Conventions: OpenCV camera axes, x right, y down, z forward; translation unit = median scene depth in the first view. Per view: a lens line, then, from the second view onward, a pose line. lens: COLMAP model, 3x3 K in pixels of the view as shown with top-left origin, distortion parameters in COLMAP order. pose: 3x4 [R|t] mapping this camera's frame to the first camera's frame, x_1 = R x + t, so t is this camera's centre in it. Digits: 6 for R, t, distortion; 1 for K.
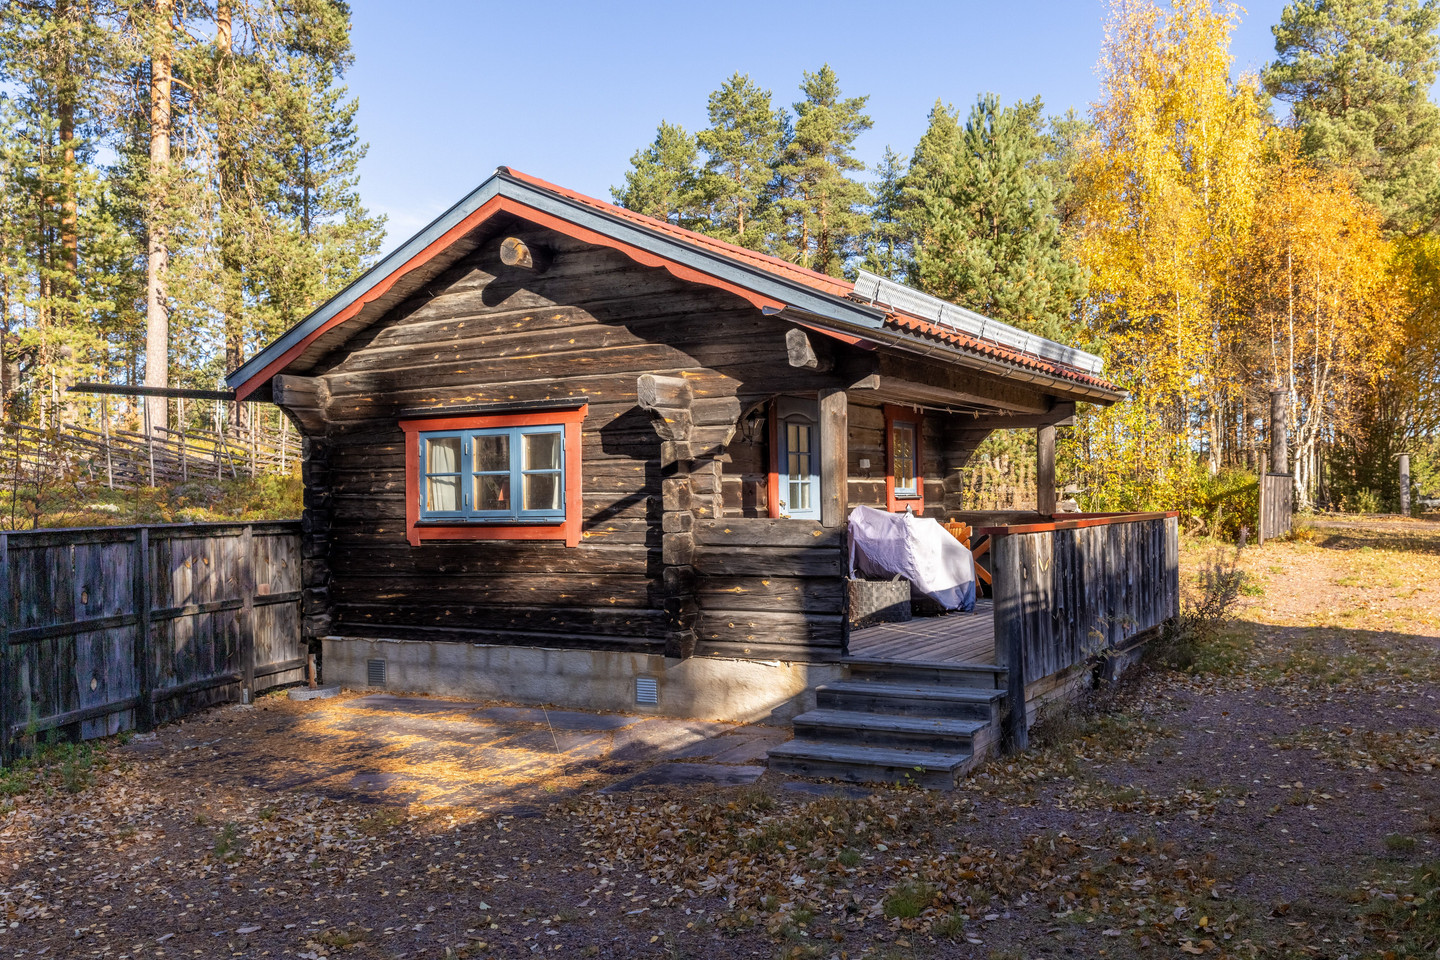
lens RADIAL K [[1270.9, 0, 719.7], [0, 1270.9, 480.4], [0, 0, 1]] dist [0.001810, 0.000468]
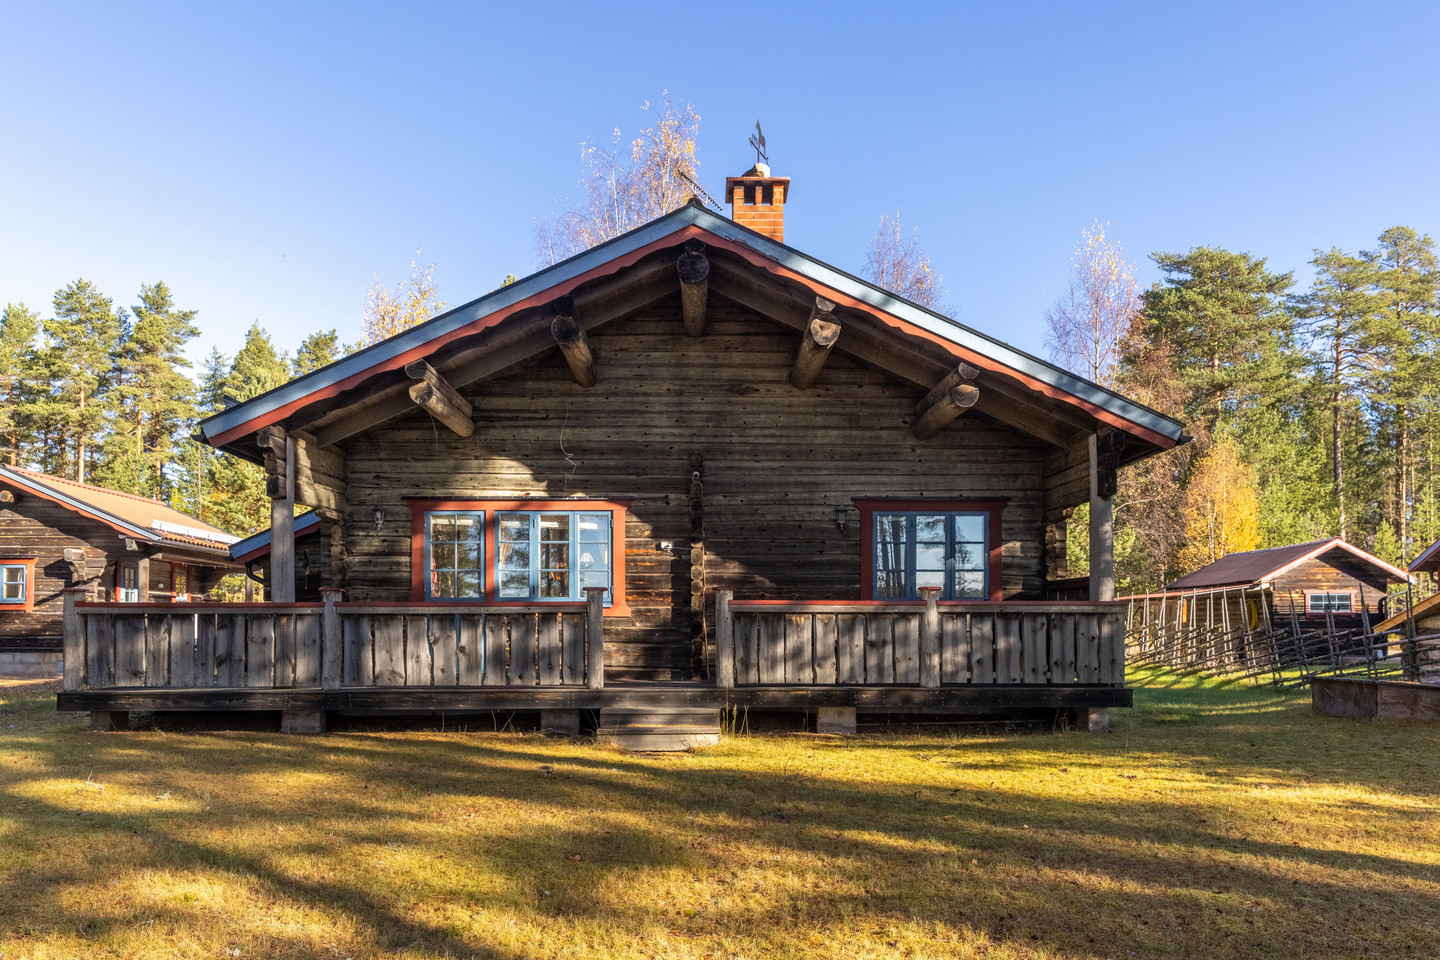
lens RADIAL K [[1156.6, 0, 725.2], [0, 1156.6, 607.9], [0, 0, 1]] dist [0.008445, 0.001377]
pose [[0.858511, 0.026370, 0.512117, -0.089454], [-0.020220, 0.999641, -0.017576, 0.045329], [-0.512397, 0.004734, 0.858736, -1.413358]]
